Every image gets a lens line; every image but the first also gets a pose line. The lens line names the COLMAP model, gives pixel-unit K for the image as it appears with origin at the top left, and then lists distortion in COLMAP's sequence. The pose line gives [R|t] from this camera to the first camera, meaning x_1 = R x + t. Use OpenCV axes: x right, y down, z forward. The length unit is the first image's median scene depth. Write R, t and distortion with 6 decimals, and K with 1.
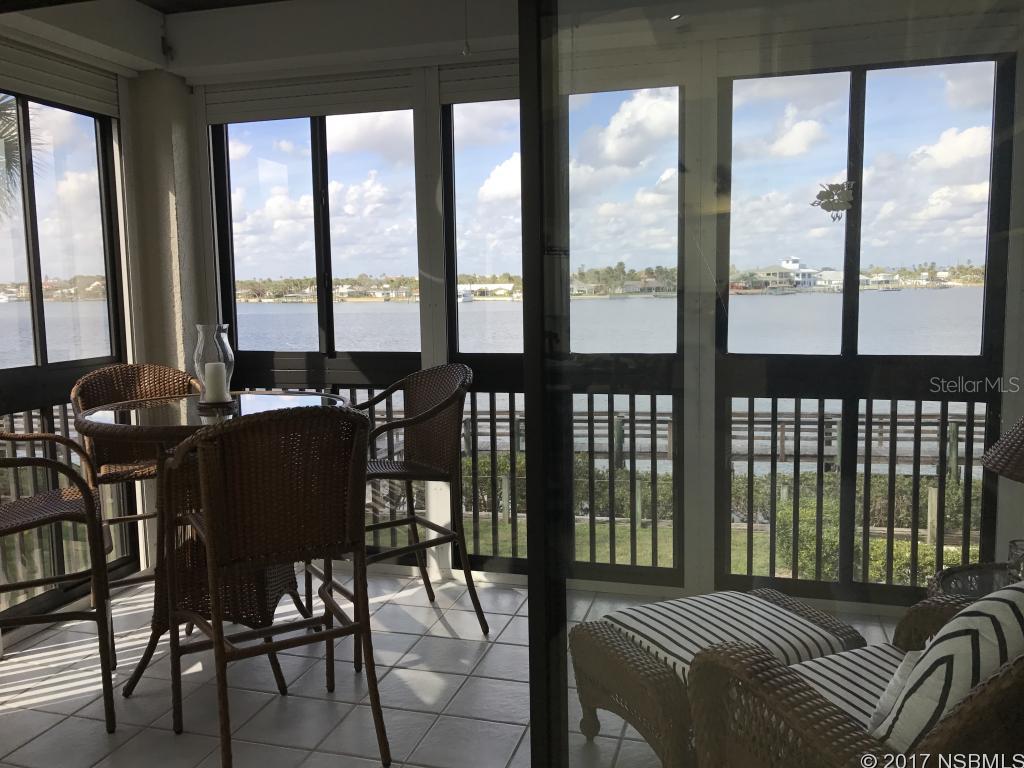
lens RADIAL K [[870.8, 0, 517.1], [0, 870.8, 379.2], [0, 0, 1]] dist [0.044882, -0.004870]
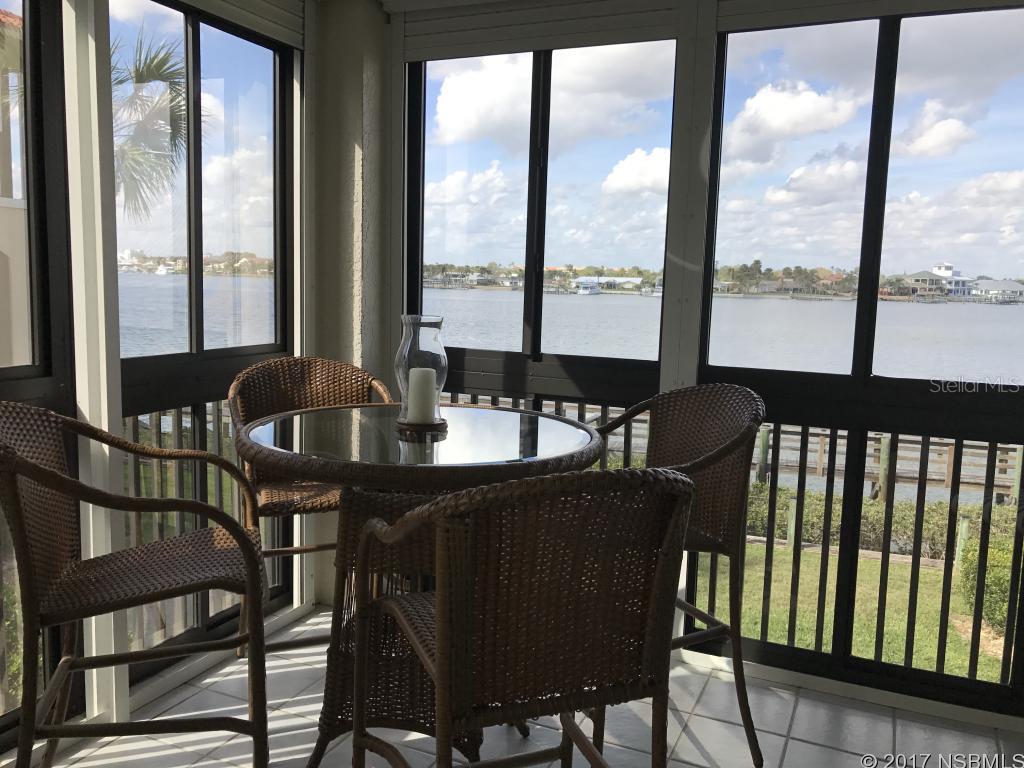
lens RADIAL K [[858.6, 0, 513.2], [0, 858.6, 376.8], [0, 0, 1]] dist [0.035498, -0.003053]
pose [[0.989237, 0.061301, -0.132866, -0.133517], [-0.060226, 0.998111, 0.012096, -0.019027], [0.133356, -0.003964, 0.991060, 0.234010]]
